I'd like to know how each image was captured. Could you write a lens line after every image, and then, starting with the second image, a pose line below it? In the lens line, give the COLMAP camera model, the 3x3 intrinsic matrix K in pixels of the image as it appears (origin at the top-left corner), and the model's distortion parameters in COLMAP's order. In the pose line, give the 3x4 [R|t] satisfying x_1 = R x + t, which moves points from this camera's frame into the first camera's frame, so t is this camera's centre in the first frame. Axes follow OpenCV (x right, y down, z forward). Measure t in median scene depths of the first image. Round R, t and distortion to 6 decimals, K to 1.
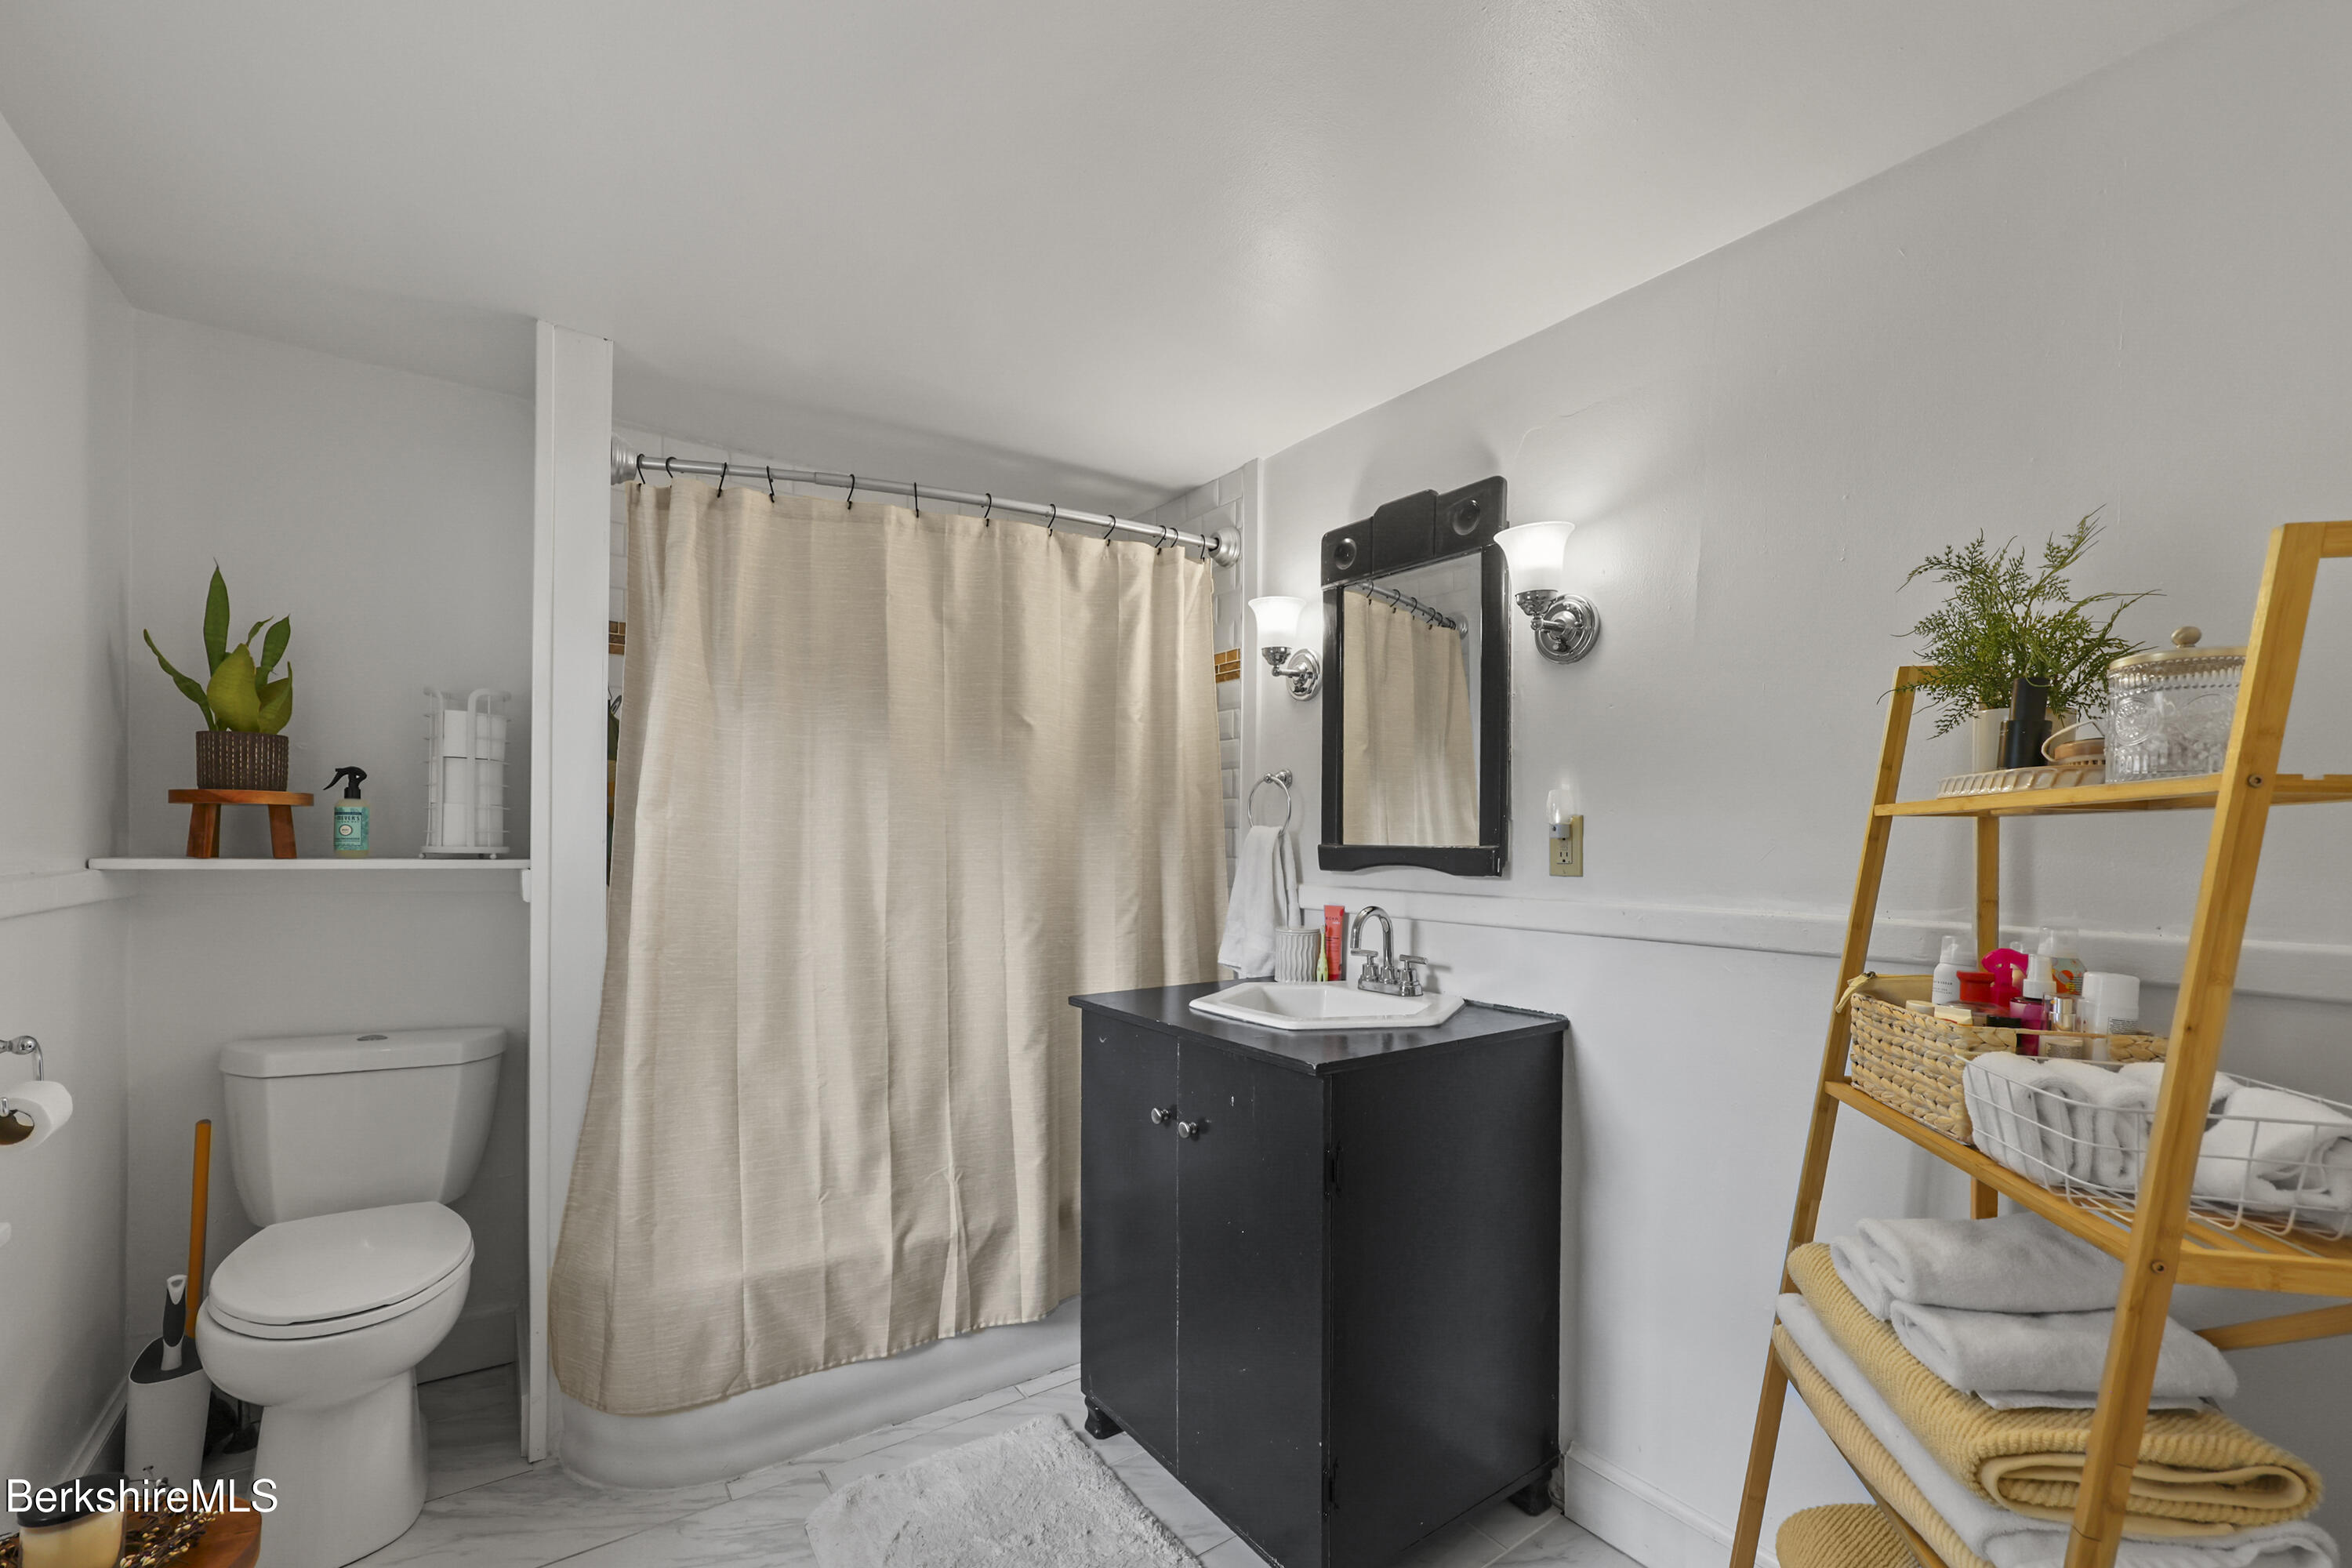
lens RADIAL K [[954.4, 0, 1183.6], [0, 954.4, 791.5], [0, 0, 1]] dist [0.000441, 0.000091]
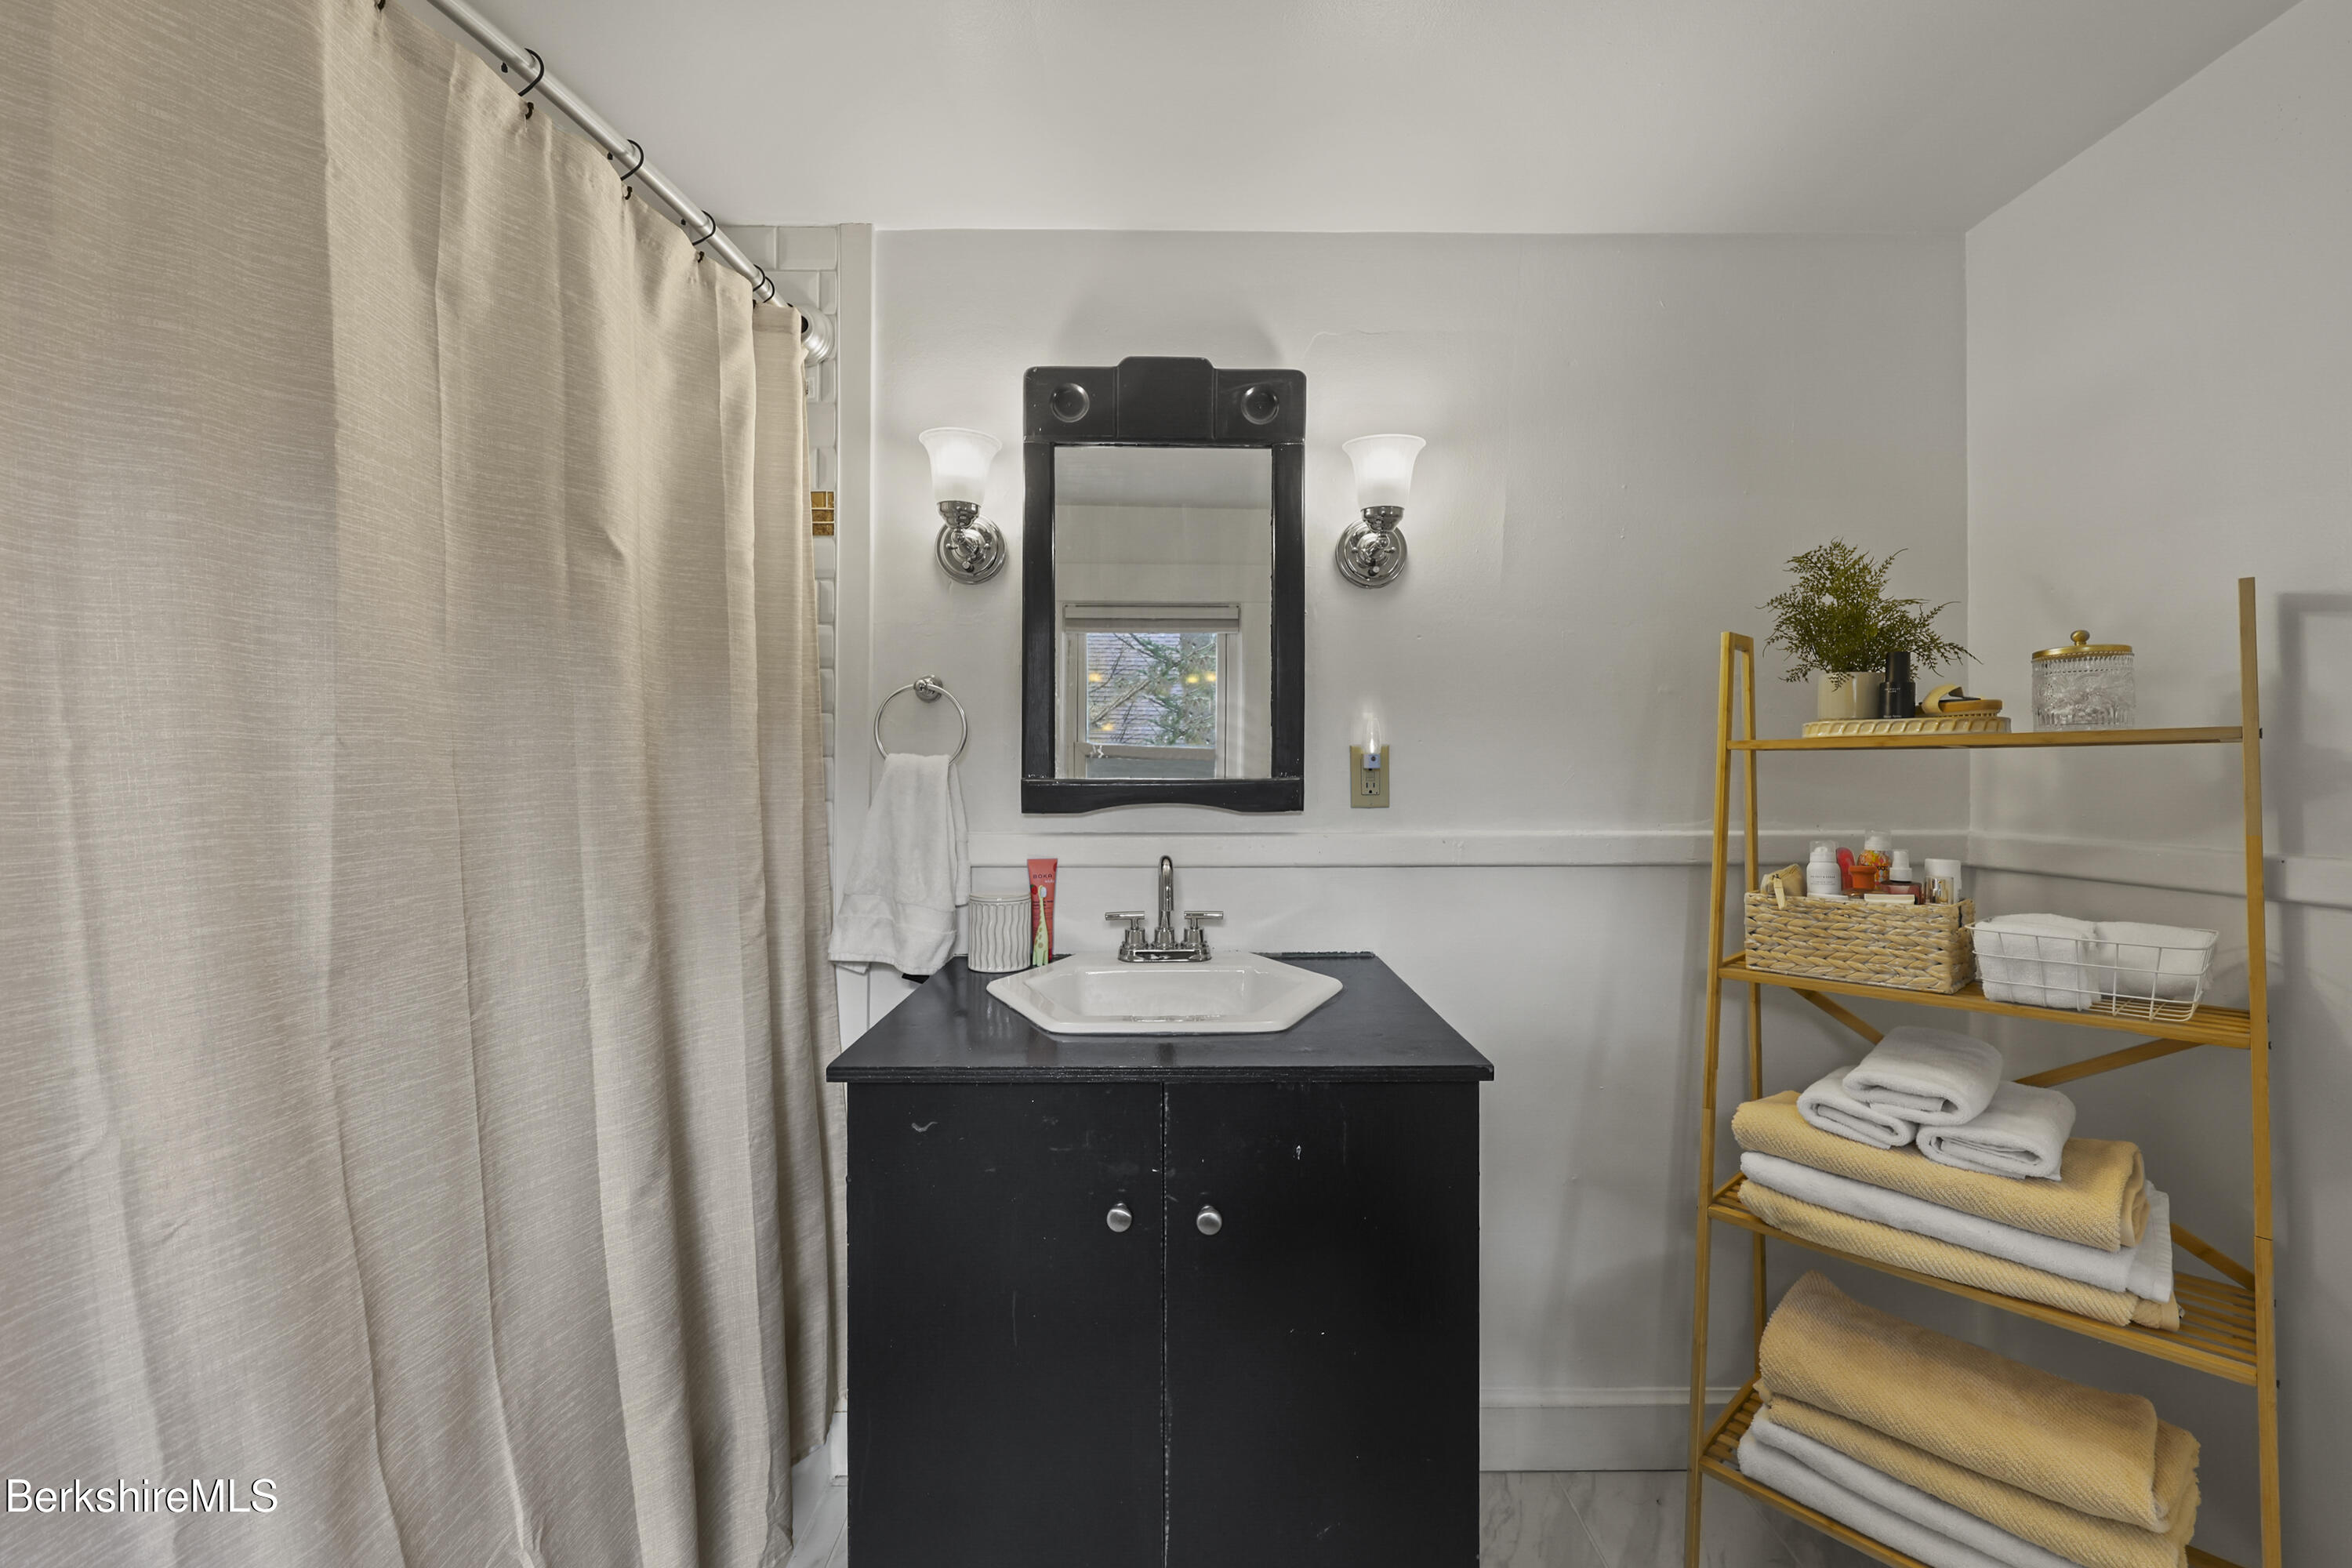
lens RADIAL K [[958.8, 0, 1175.9], [0, 958.8, 729.0], [0, 0, 1]] dist [-0.000284, -0.000147]
pose [[0.594561, 0.023393, 0.803710, -0.422592], [-0.032975, 0.999445, -0.004696, 0.017151], [-0.803374, -0.023710, 0.595003, 0.492737]]
